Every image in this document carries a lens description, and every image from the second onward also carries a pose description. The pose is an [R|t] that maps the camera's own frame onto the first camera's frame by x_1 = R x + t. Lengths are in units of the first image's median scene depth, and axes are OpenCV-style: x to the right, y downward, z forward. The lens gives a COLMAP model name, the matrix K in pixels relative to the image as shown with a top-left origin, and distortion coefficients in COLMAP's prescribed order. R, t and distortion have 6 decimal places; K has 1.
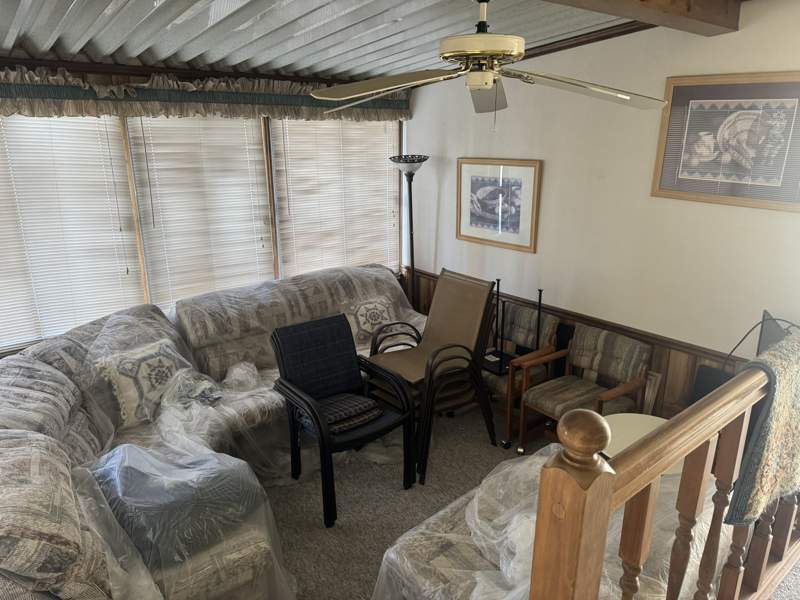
lens RADIAL K [[564.0, 0, 406.0], [0, 564.0, 298.4], [0, 0, 1]] dist [0.079047, -0.087229]
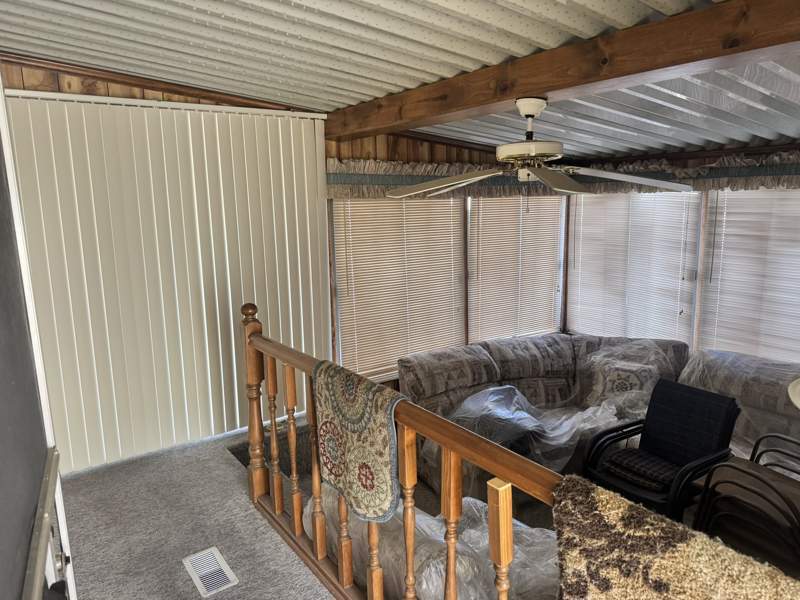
lens RADIAL K [[564.0, 0, 406.0], [0, 564.0, 298.4], [0, 0, 1]] dist [0.079047, -0.087229]
pose [[-0.089607, 0.178013, -0.979940, 0.793309], [-0.263205, 0.944687, 0.195677, -0.165739], [0.960569, 0.275459, -0.037797, 0.478630]]
